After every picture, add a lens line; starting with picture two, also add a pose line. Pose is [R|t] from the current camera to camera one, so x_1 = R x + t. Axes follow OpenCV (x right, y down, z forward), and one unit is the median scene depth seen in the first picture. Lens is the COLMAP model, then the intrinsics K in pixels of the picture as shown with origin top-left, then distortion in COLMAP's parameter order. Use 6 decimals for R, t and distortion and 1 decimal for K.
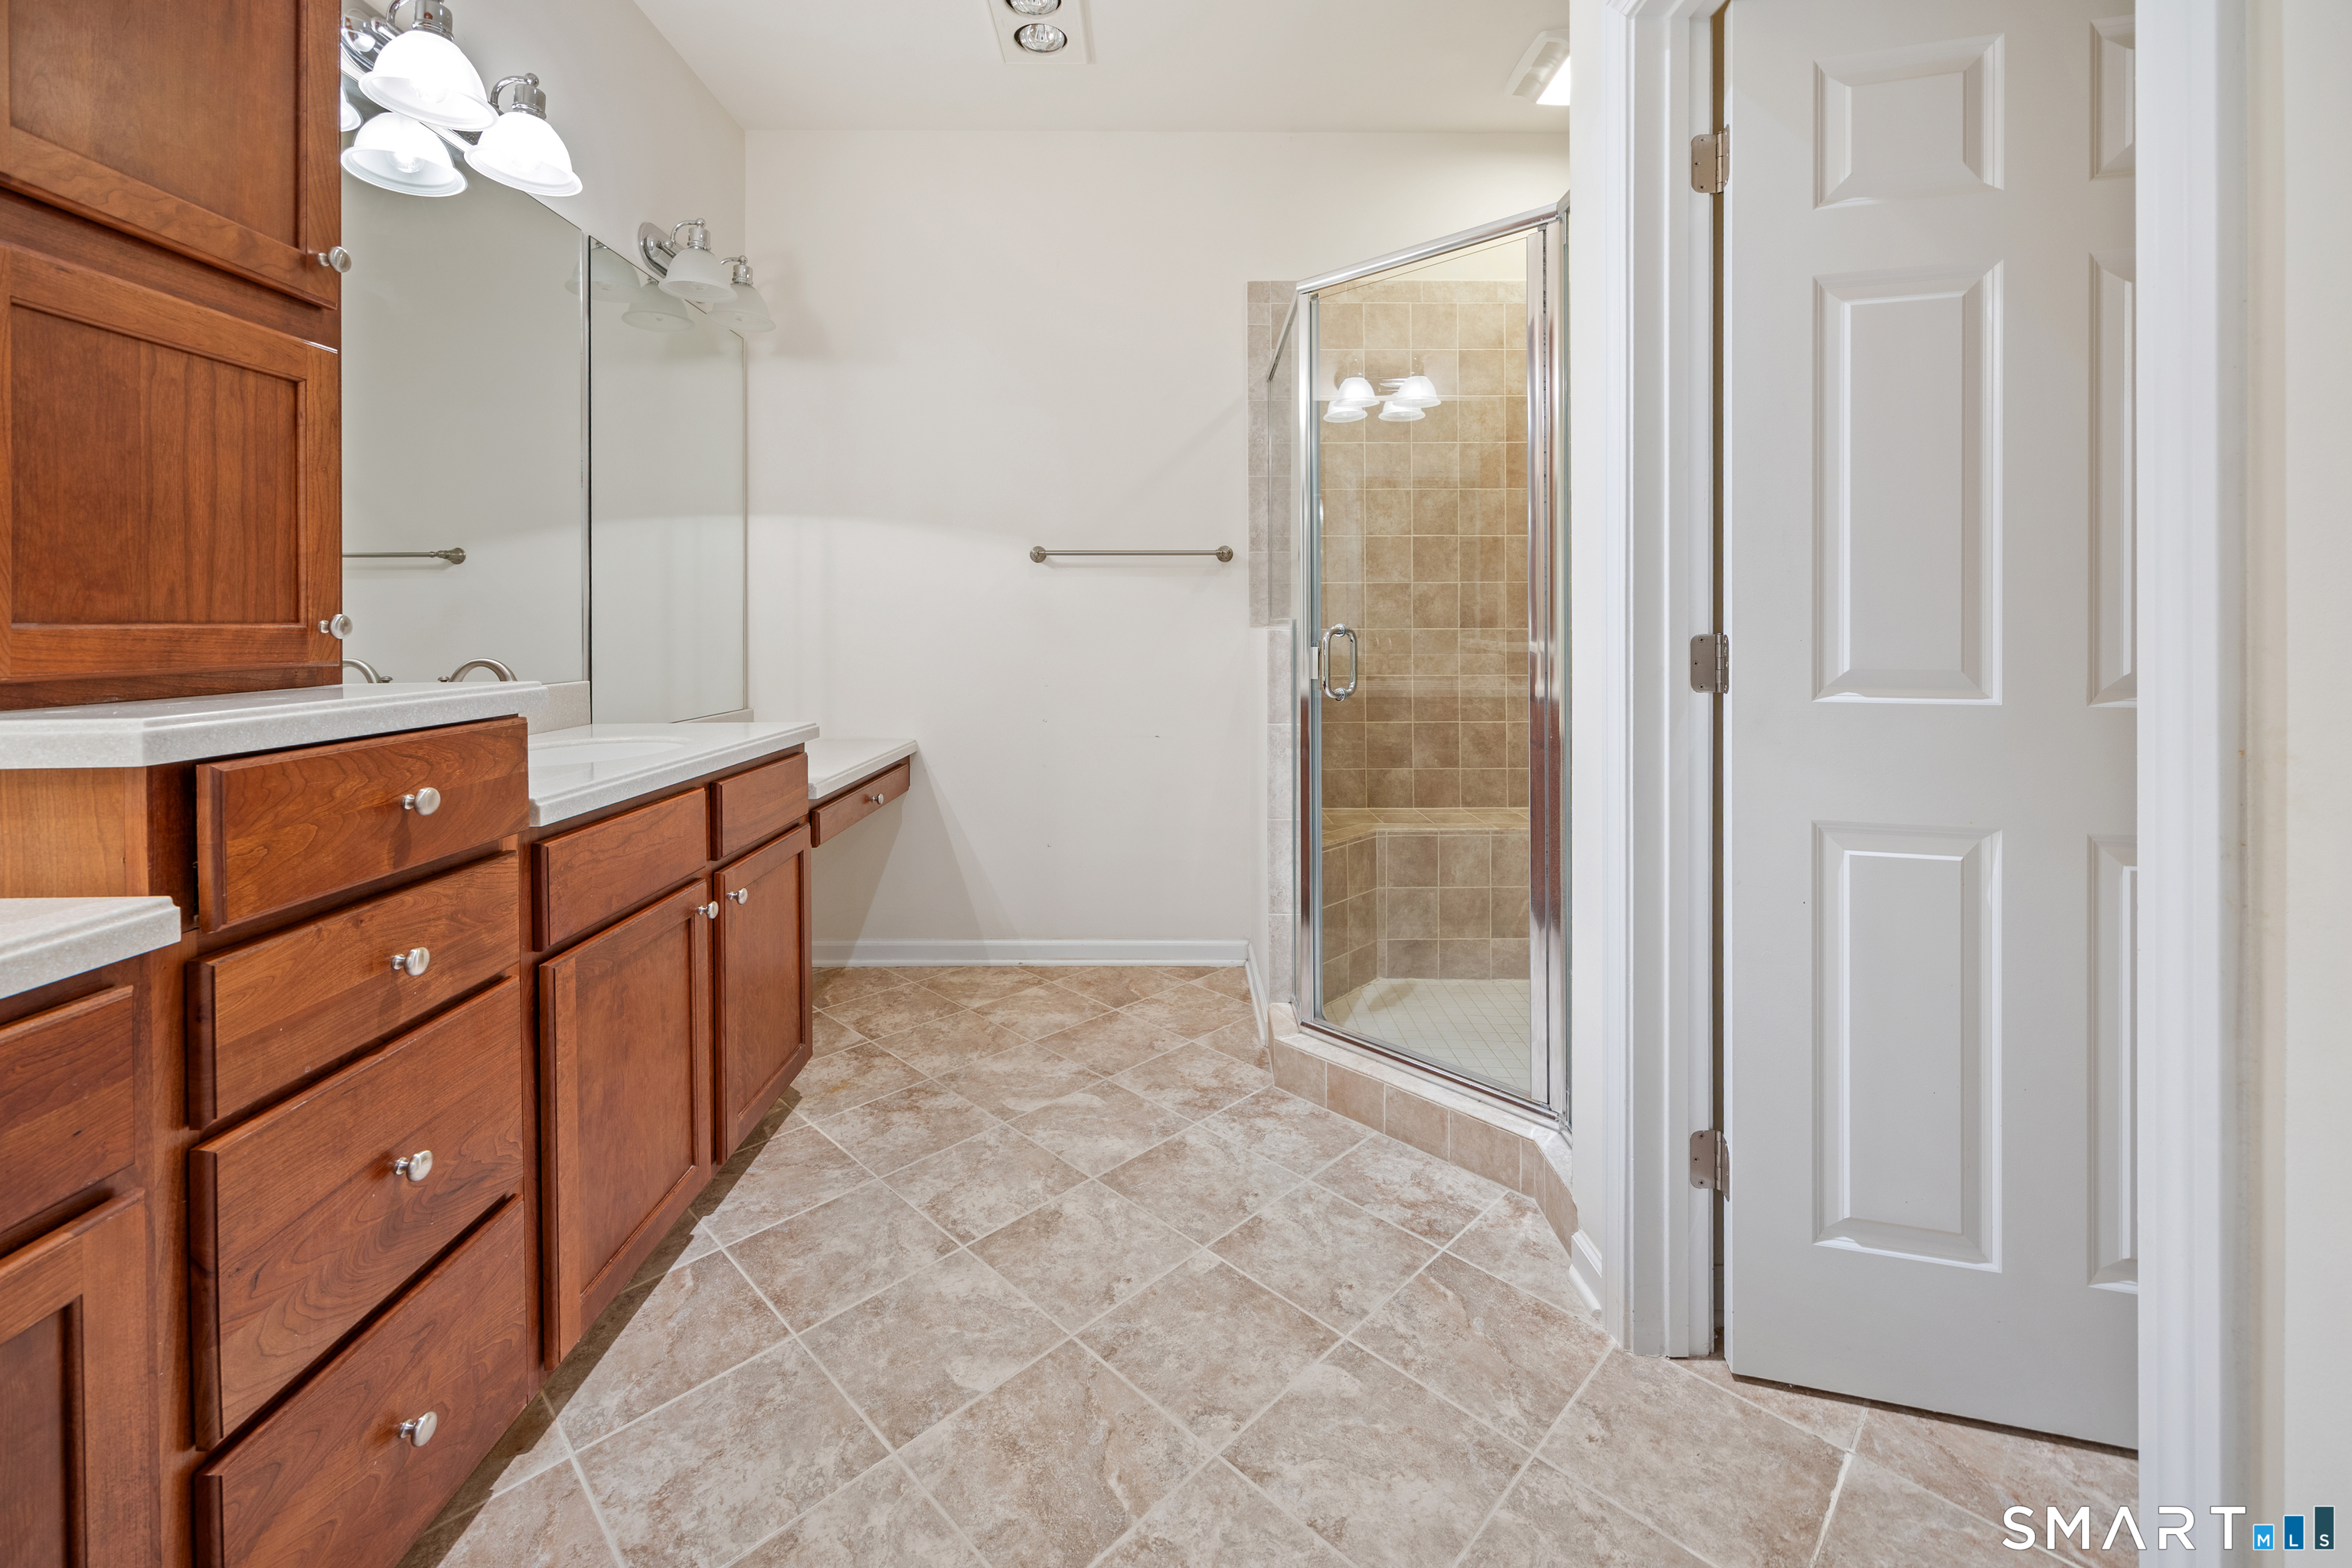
lens RADIAL K [[966.1, 0, 1176.8], [0, 966.1, 628.0], [0, 0, 1]] dist [0.001284, 0.000312]
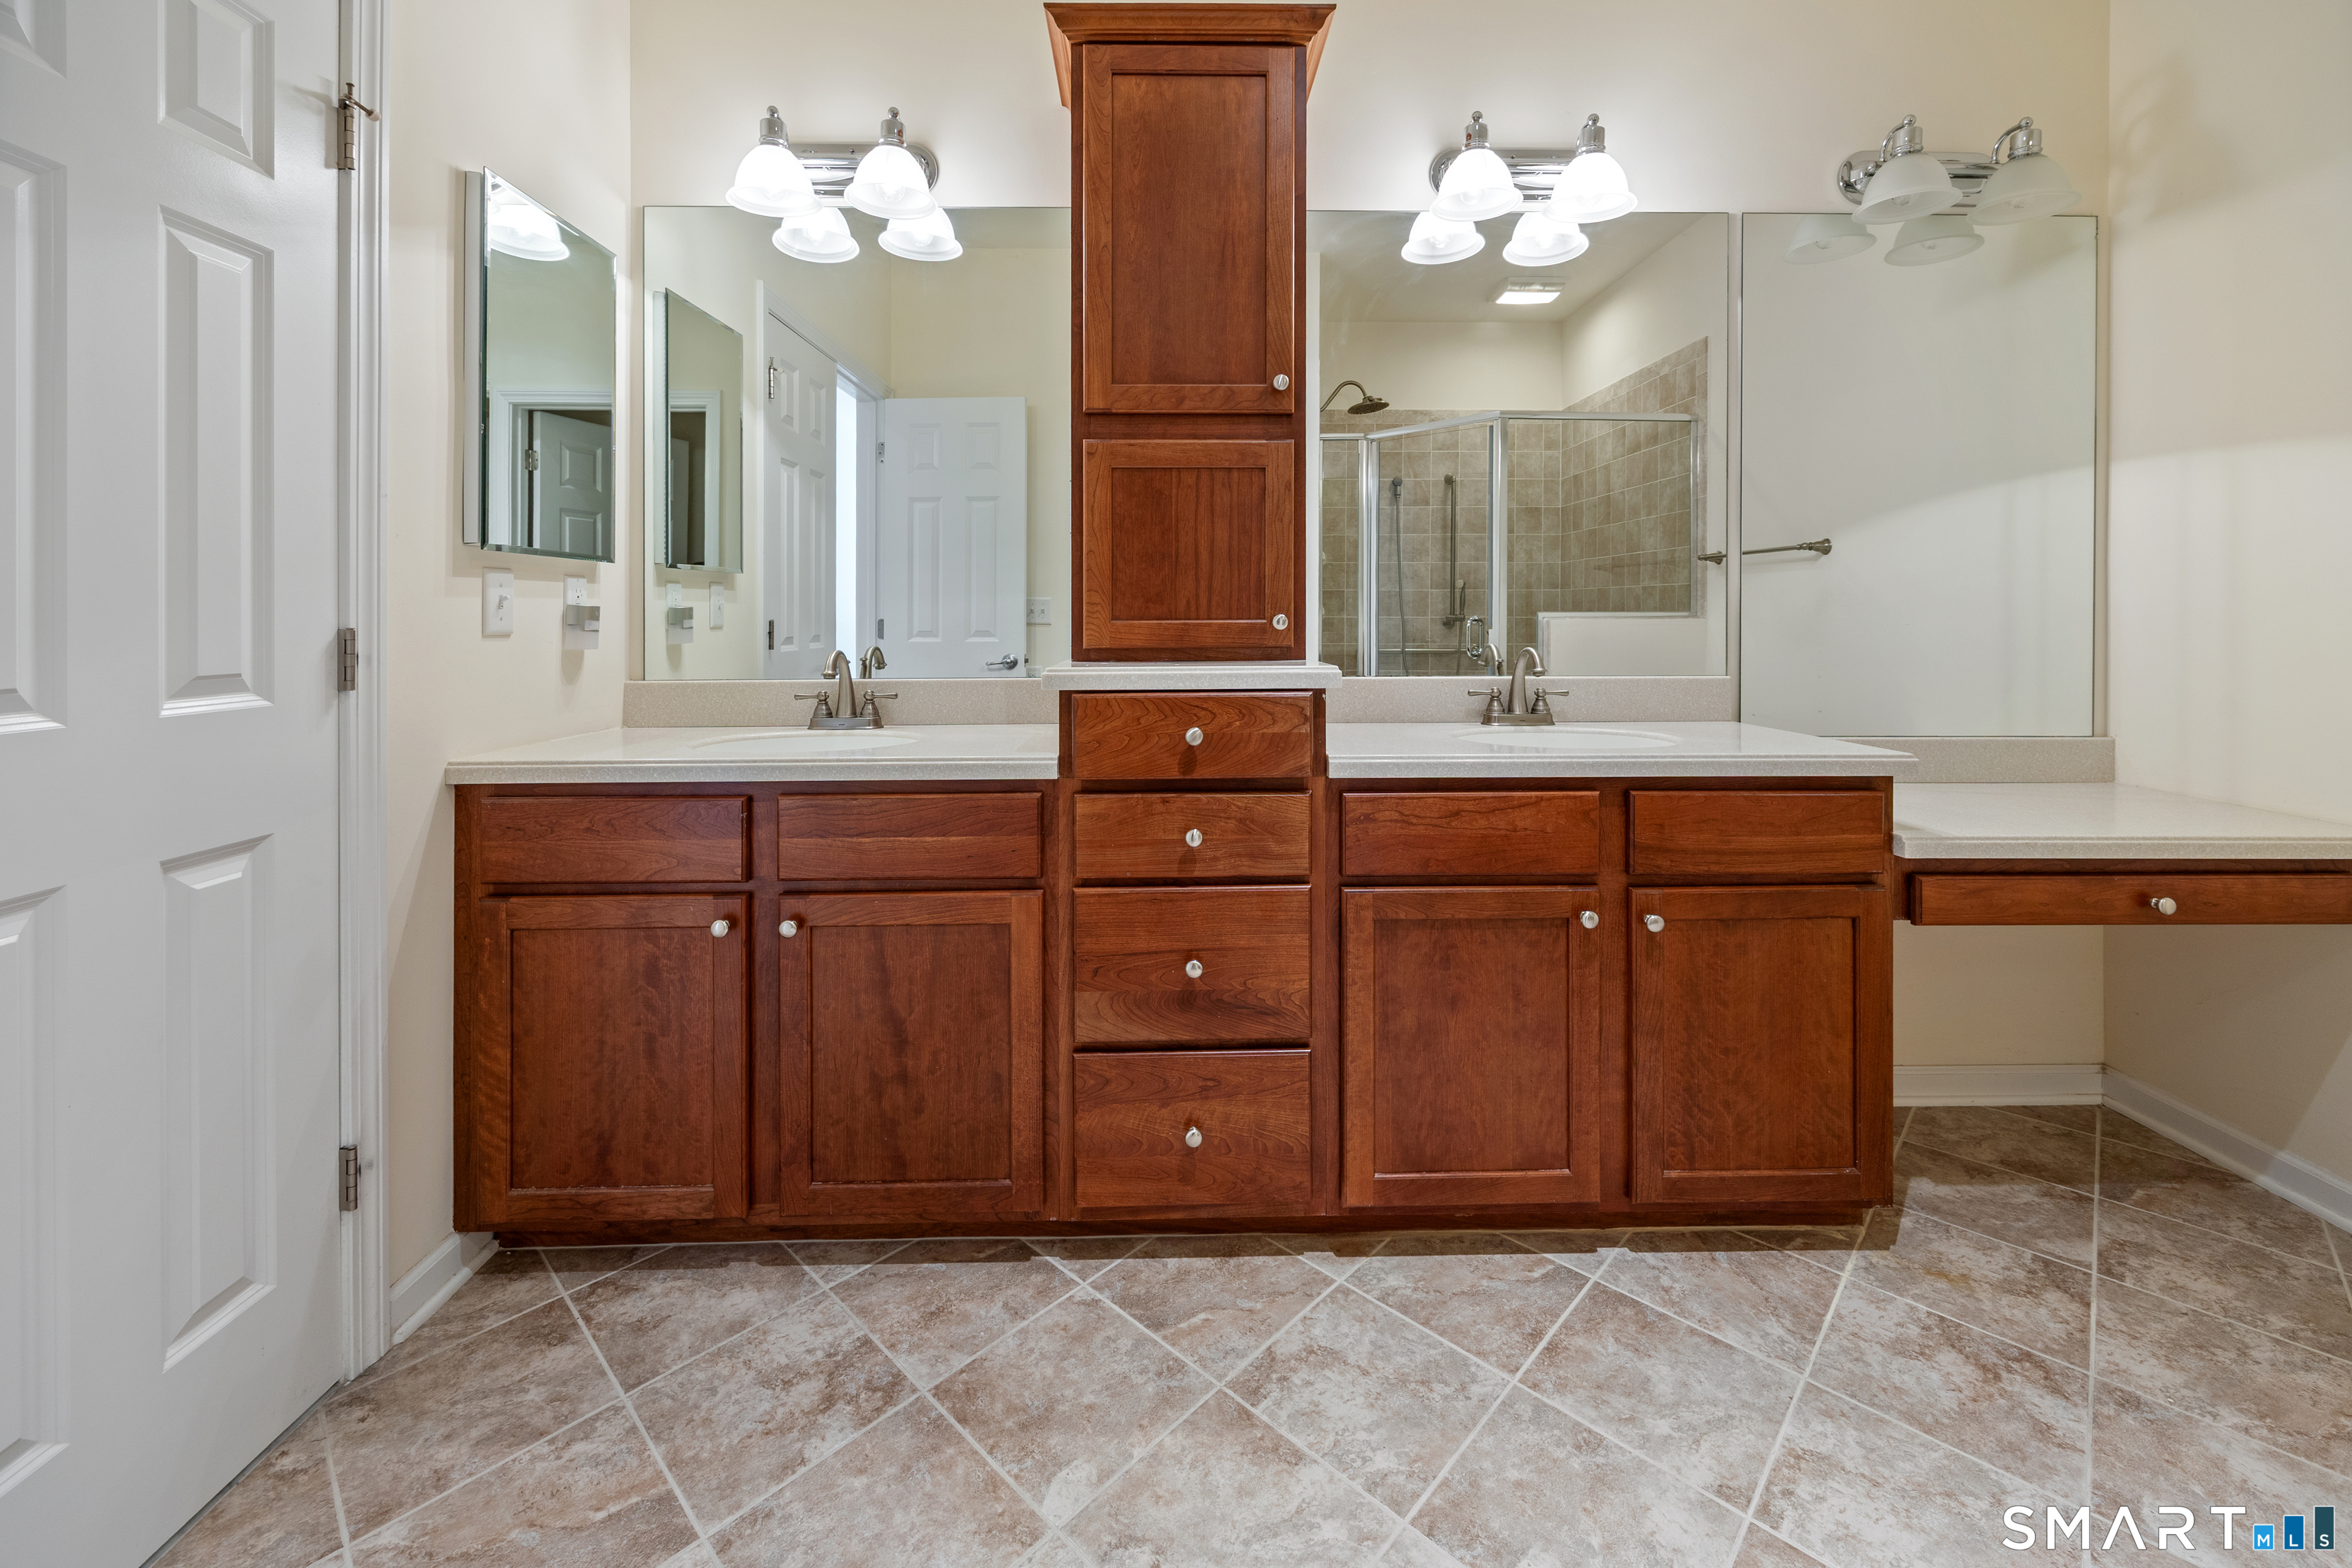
lens RADIAL K [[964.9, 0, 1176.9], [0, 964.9, 616.2], [0, 0, 1]] dist [0.000202, 0.000250]
pose [[0.012708, 0.008636, -0.999882, 0.576055], [-0.002907, 0.999959, 0.008599, -0.020239], [0.999915, 0.002797, 0.012732, 0.711674]]
